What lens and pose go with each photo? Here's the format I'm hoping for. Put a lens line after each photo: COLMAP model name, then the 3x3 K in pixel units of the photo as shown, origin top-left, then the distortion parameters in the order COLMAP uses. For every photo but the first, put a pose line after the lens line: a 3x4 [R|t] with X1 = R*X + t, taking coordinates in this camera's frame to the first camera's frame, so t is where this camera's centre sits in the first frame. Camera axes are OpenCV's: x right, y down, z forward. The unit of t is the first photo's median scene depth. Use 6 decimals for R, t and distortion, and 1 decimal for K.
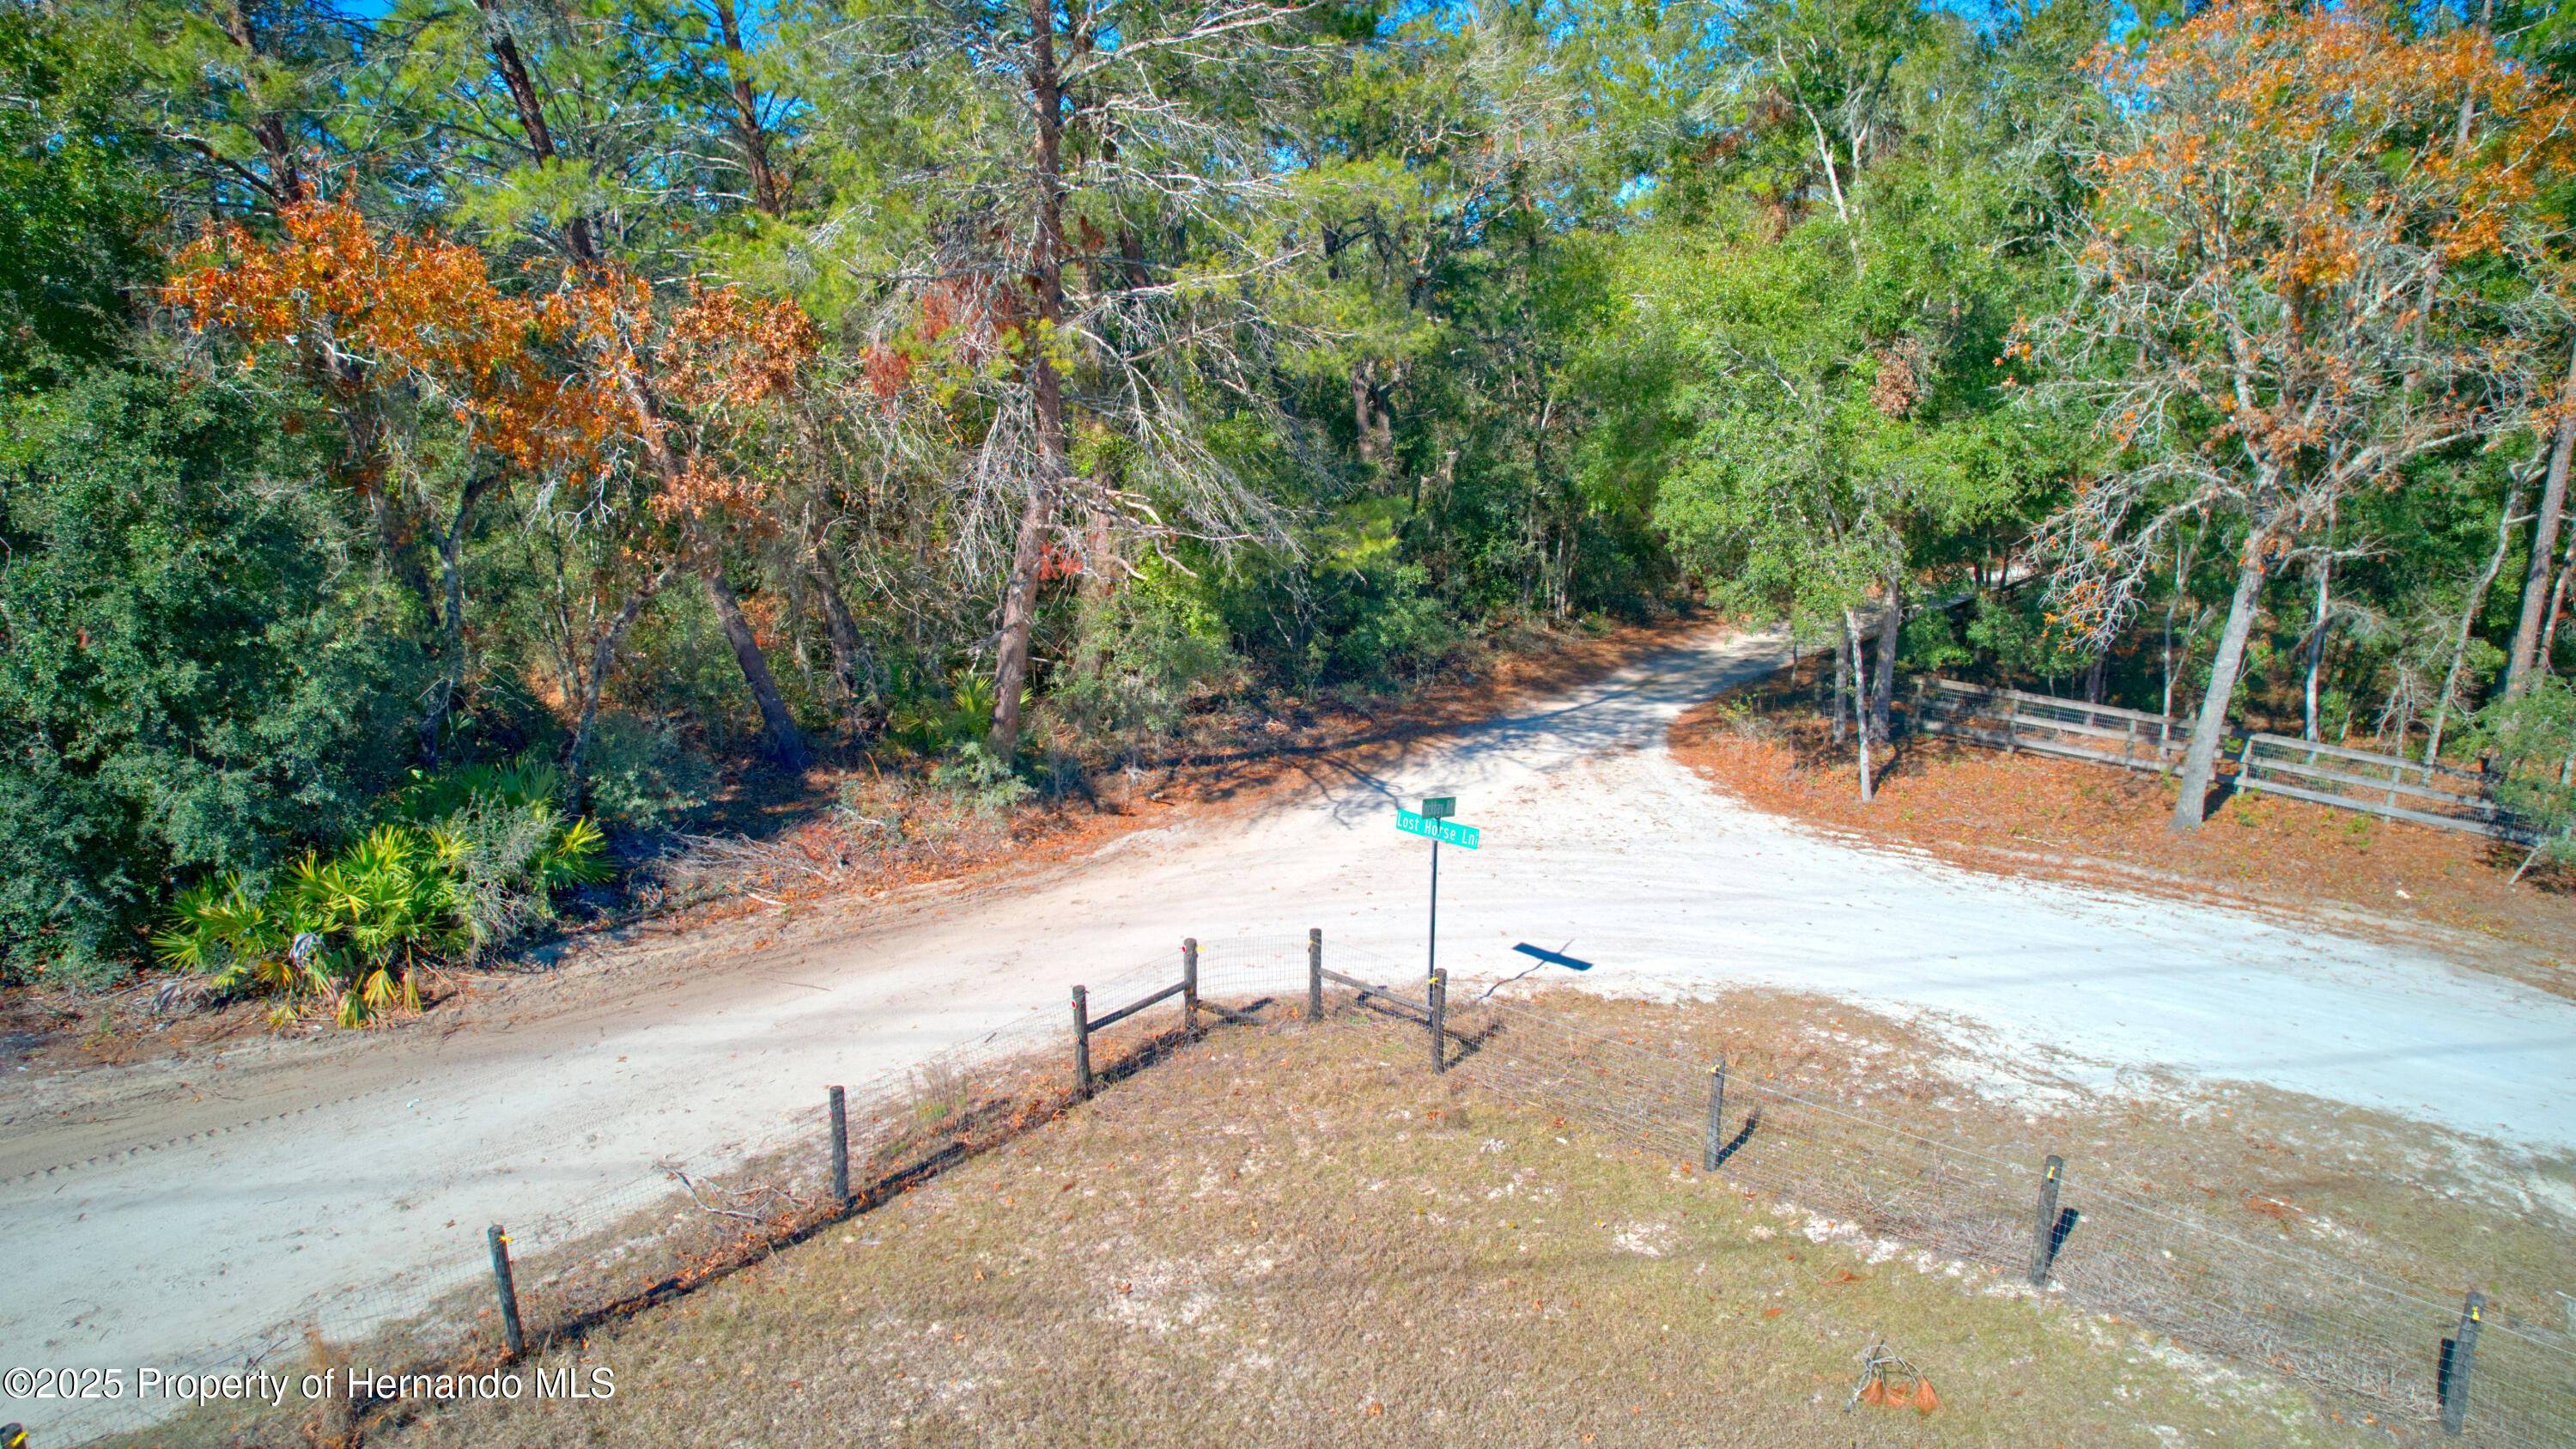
lens RADIAL K [[1659.8, 0, 1287.5], [0, 1659.8, 724.4], [0, 0, 1]] dist [-0.068583, 0.059575]
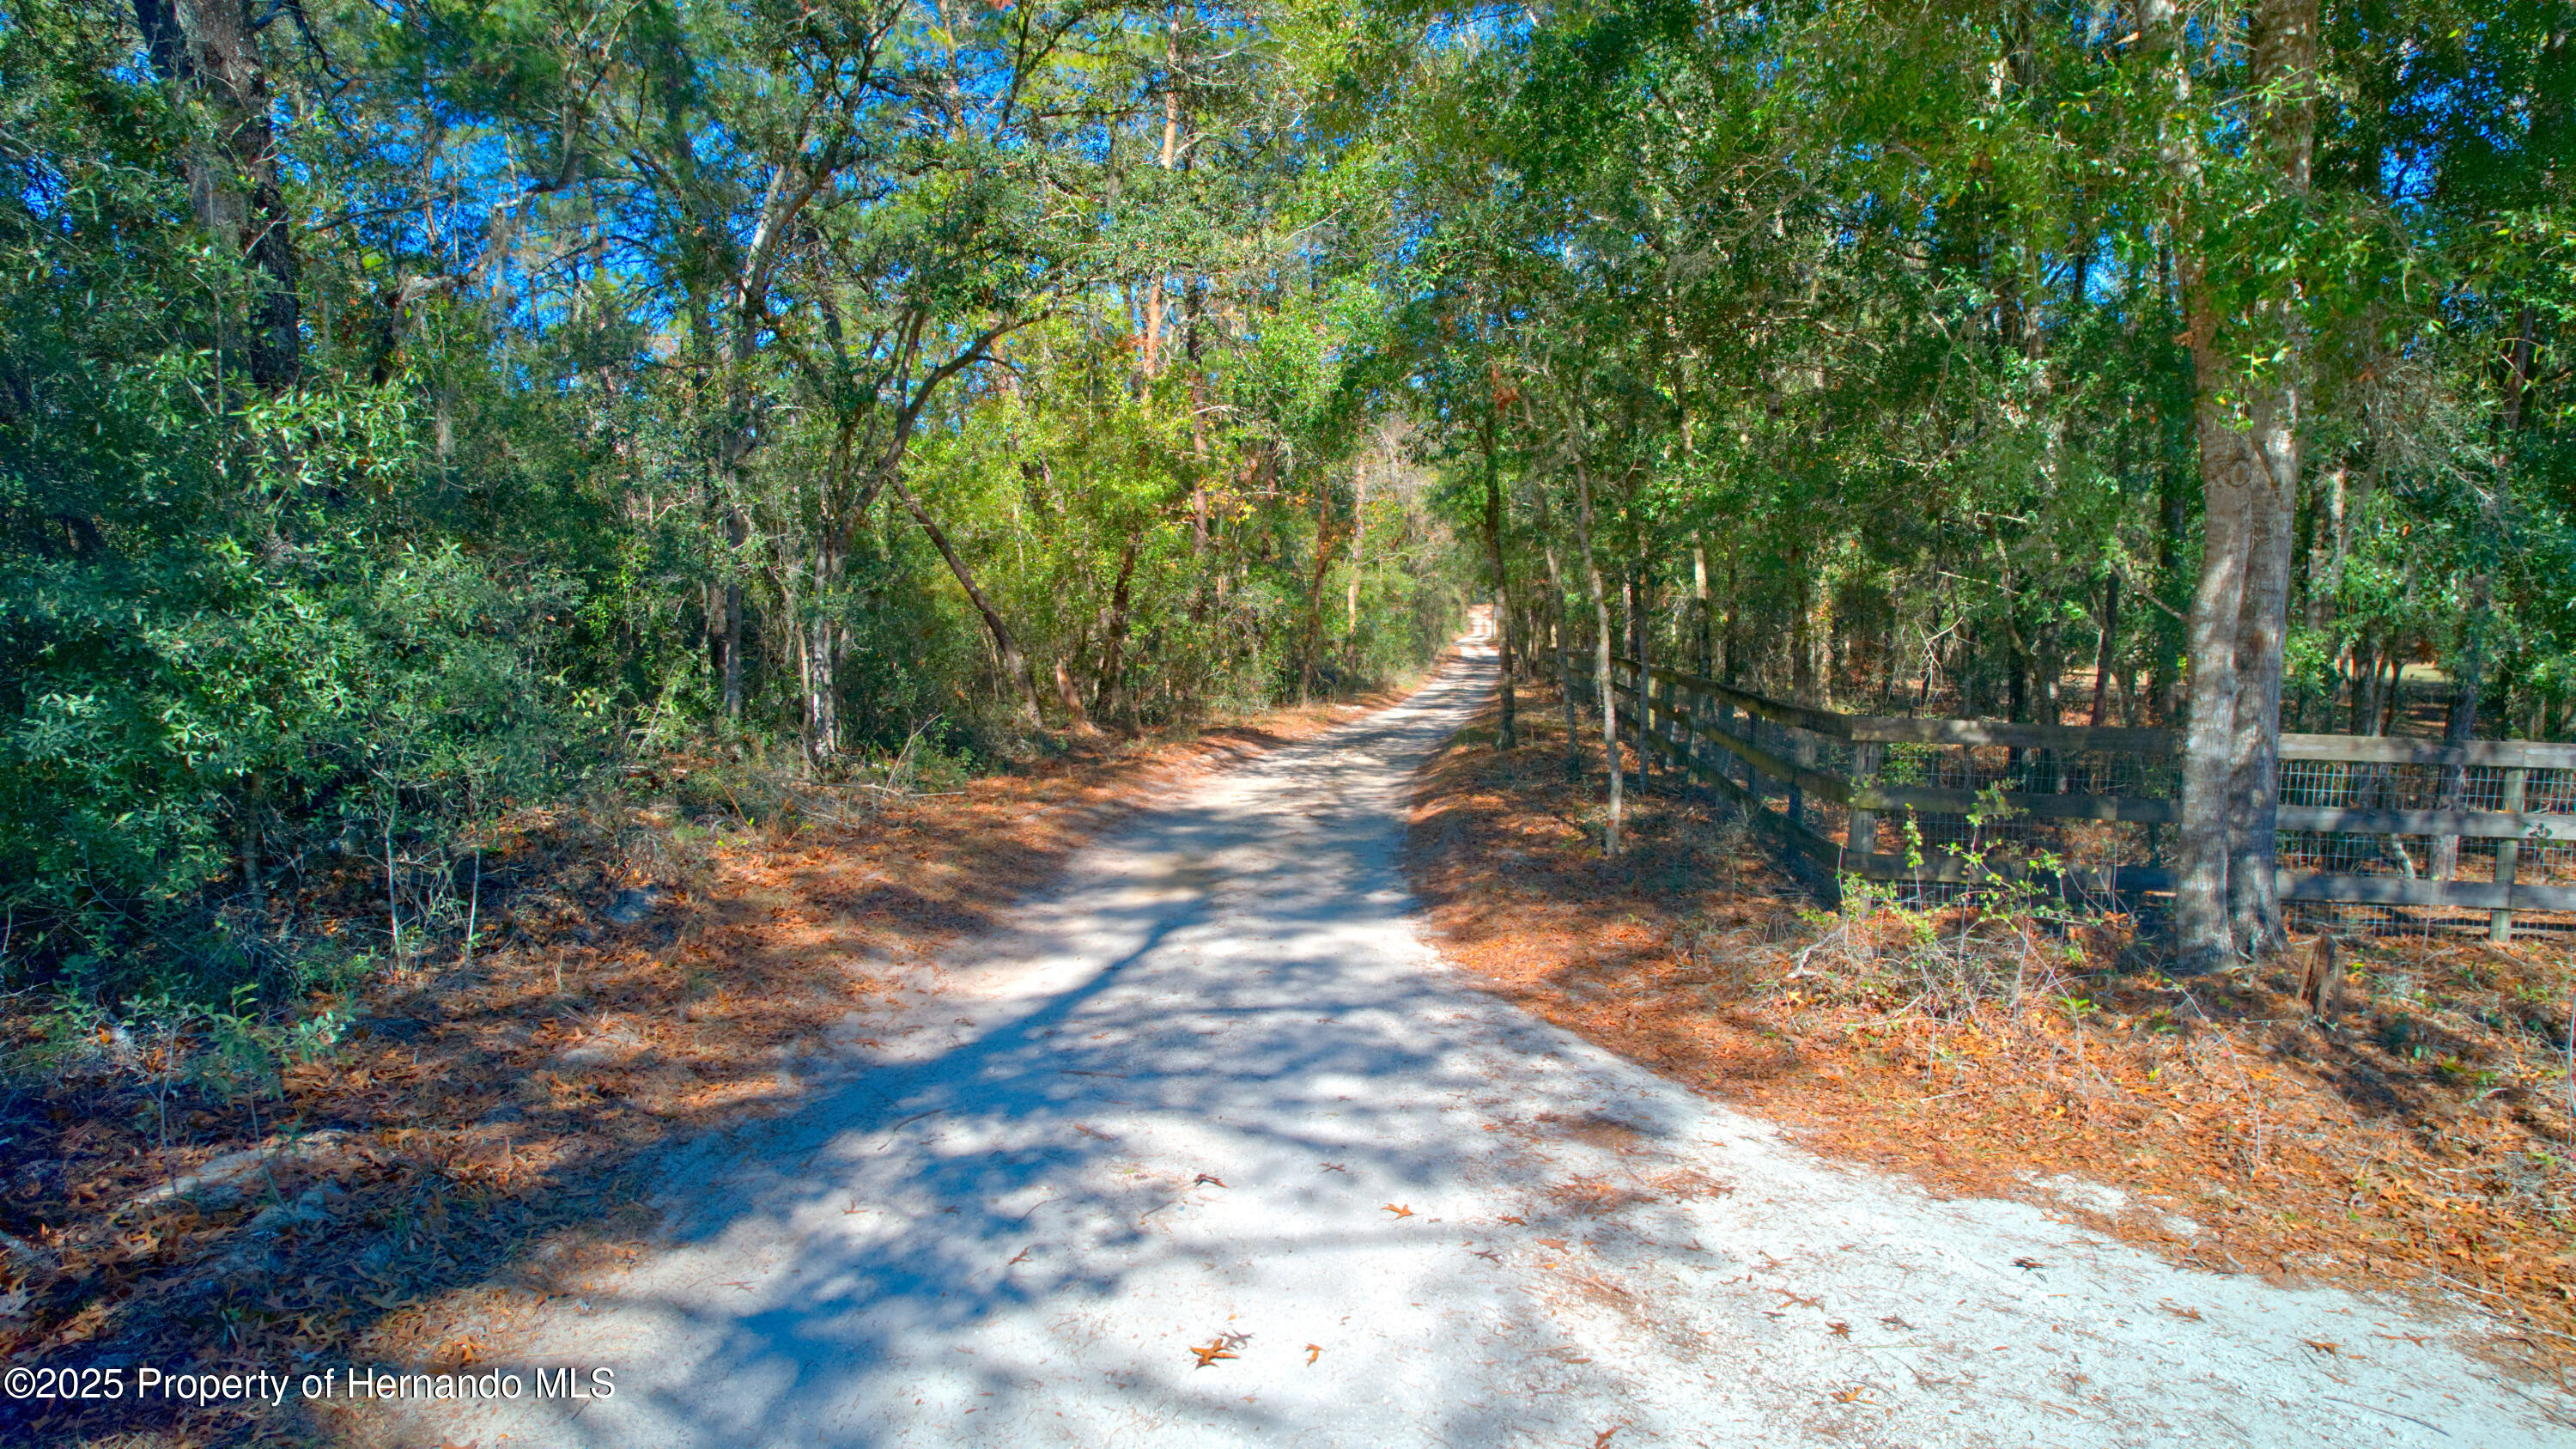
lens RADIAL K [[1659.8, 0, 1287.4], [0, 1659.8, 724.8], [0, 0, 1]] dist [-0.068583, 0.059575]
pose [[0.852019, -0.042205, 0.521806, 0.070754], [0.123576, 0.984792, -0.122125, -0.013831], [-0.508716, 0.168535, 0.844277, 0.804682]]
